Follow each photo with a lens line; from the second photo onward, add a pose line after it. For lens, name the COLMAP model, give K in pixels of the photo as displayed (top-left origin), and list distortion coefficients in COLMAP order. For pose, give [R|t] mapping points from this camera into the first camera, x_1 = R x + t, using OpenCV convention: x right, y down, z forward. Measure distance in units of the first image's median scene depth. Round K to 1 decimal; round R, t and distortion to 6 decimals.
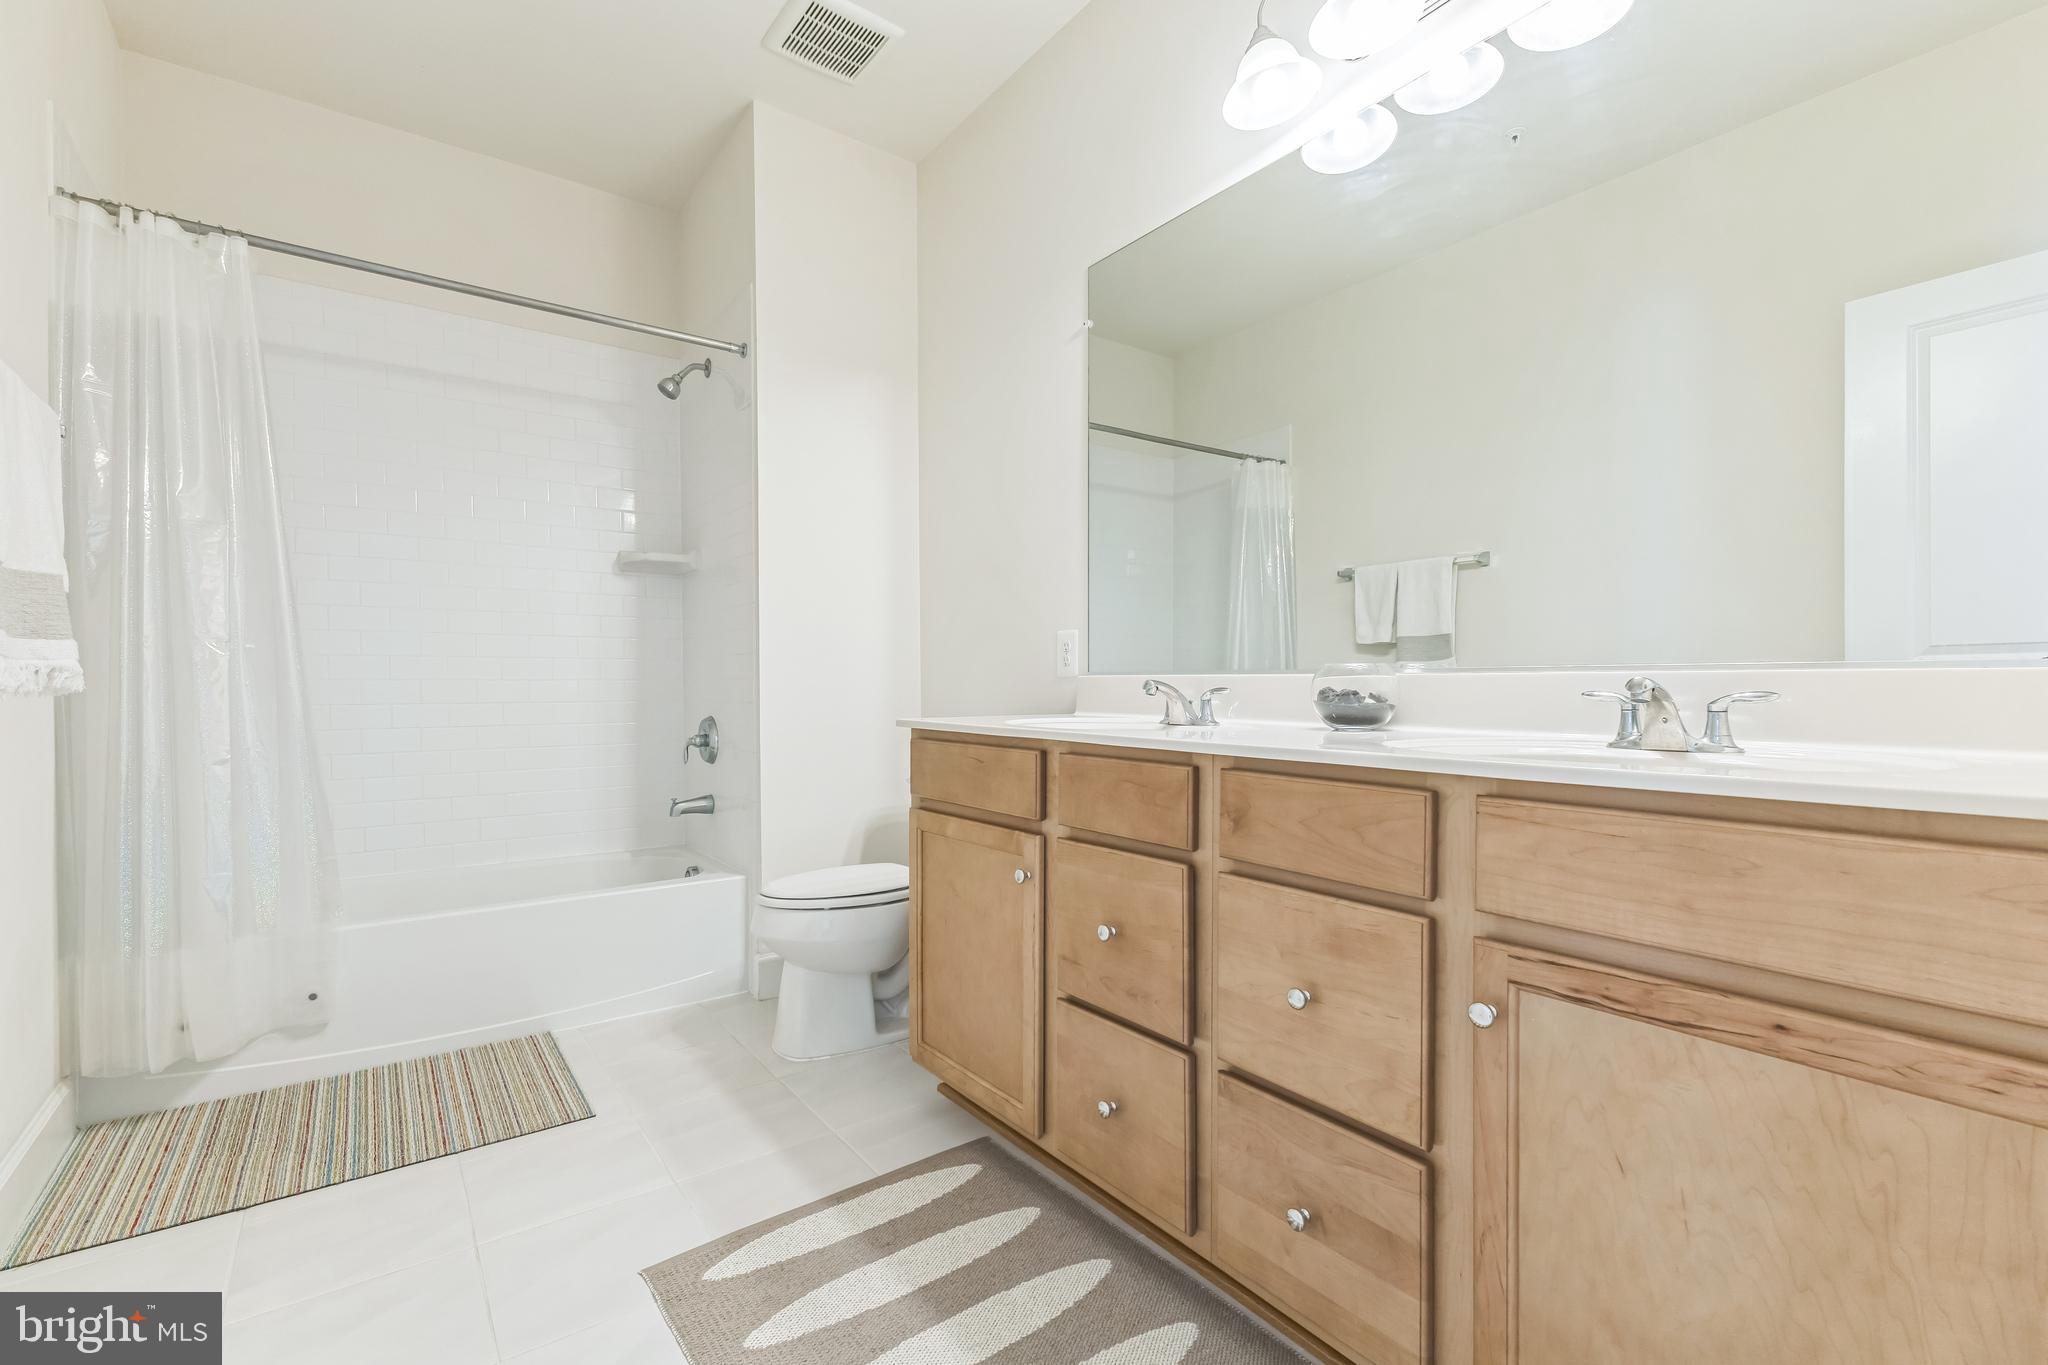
lens RADIAL K [[867.0, 0, 1024.0], [0, 867.0, 682.5], [0, 0, 1]] dist [-0.000680, 0.000039]
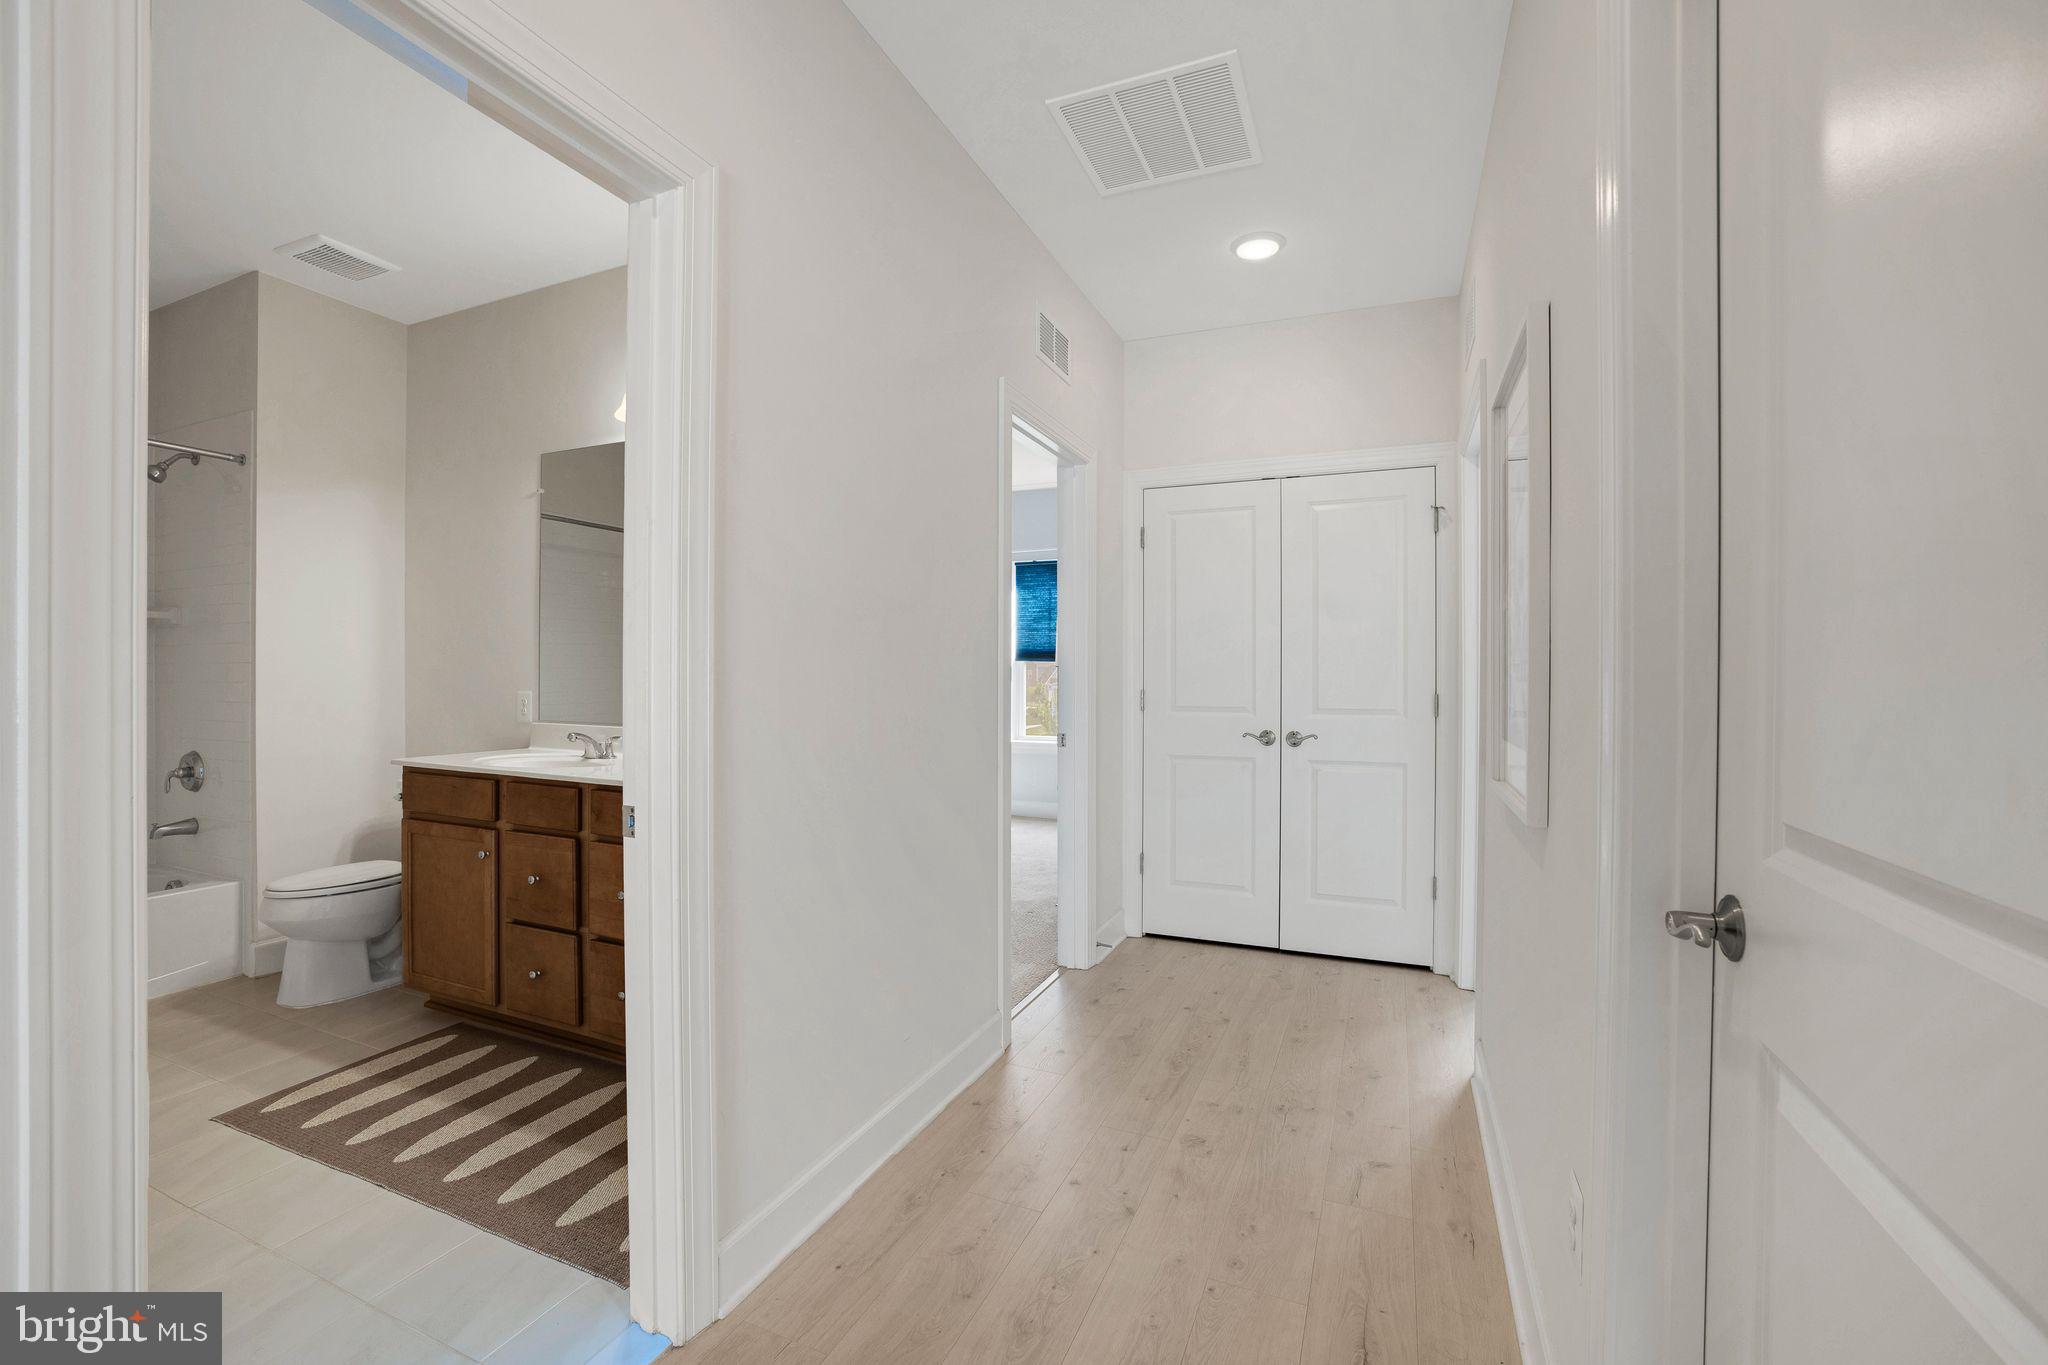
lens RADIAL K [[983.0, 0, 1024.0], [0, 983.0, 682.5], [0, 0, 1]] dist [-0.000347, 0.000654]
pose [[0.895534, -0.004779, 0.444968, 0.089624], [-0.010215, 0.999458, 0.031293, -0.180071], [-0.444877, -0.032569, 0.894999, -1.154459]]
